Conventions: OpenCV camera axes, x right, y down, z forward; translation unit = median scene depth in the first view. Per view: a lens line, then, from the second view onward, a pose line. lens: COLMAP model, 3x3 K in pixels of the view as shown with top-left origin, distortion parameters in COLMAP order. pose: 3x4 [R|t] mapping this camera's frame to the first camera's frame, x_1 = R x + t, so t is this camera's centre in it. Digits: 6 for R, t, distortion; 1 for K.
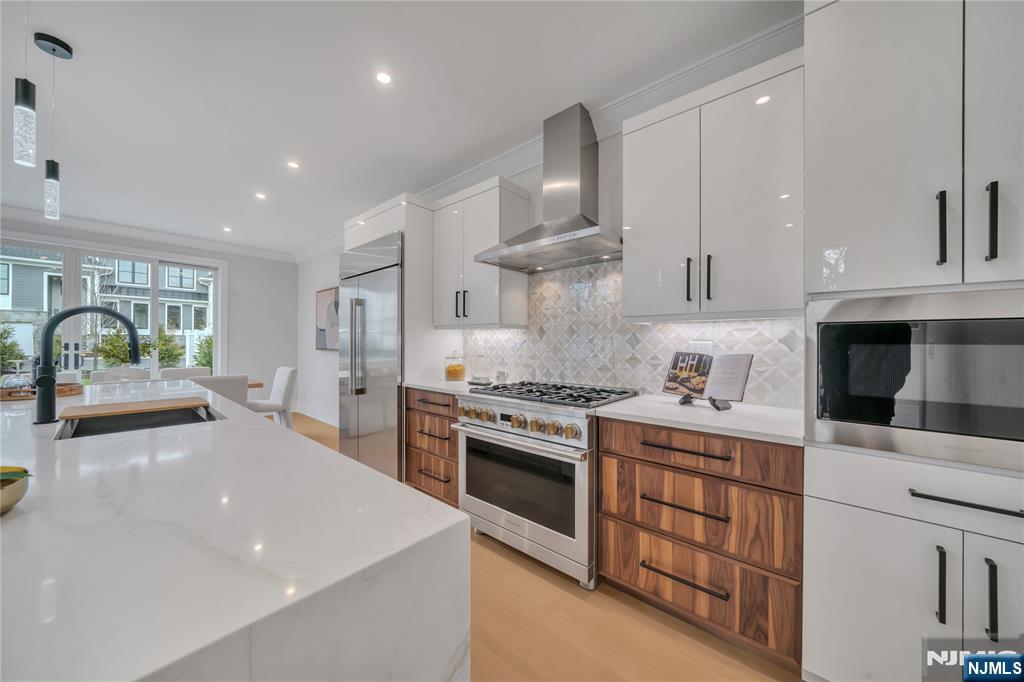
lens RADIAL K [[350.0, 0, 504.7], [0, 350.0, 343.2], [0, 0, 1]] dist [-0.003002, -0.000142]
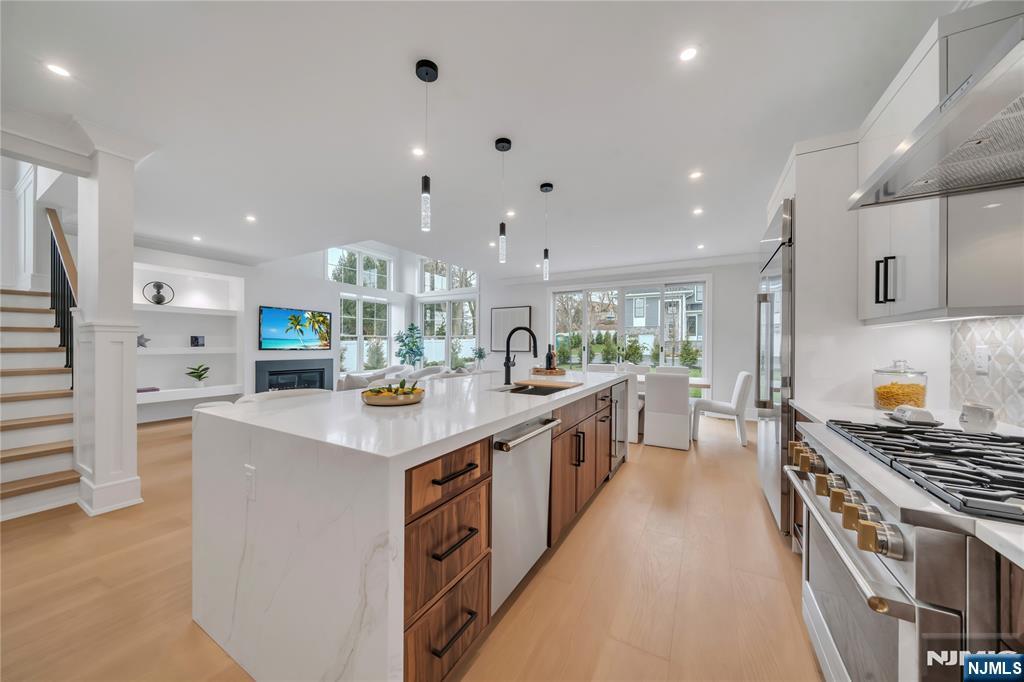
lens RADIAL K [[350.0, 0, 506.0], [0, 350.0, 342.7], [0, 0, 1]] dist [-0.003002, -0.000142]
pose [[0.198477, -0.006627, -0.980083, 0.298914], [-0.008243, 0.999930, -0.008431, 0.002441], [0.980071, 0.009753, 0.198409, 0.240060]]
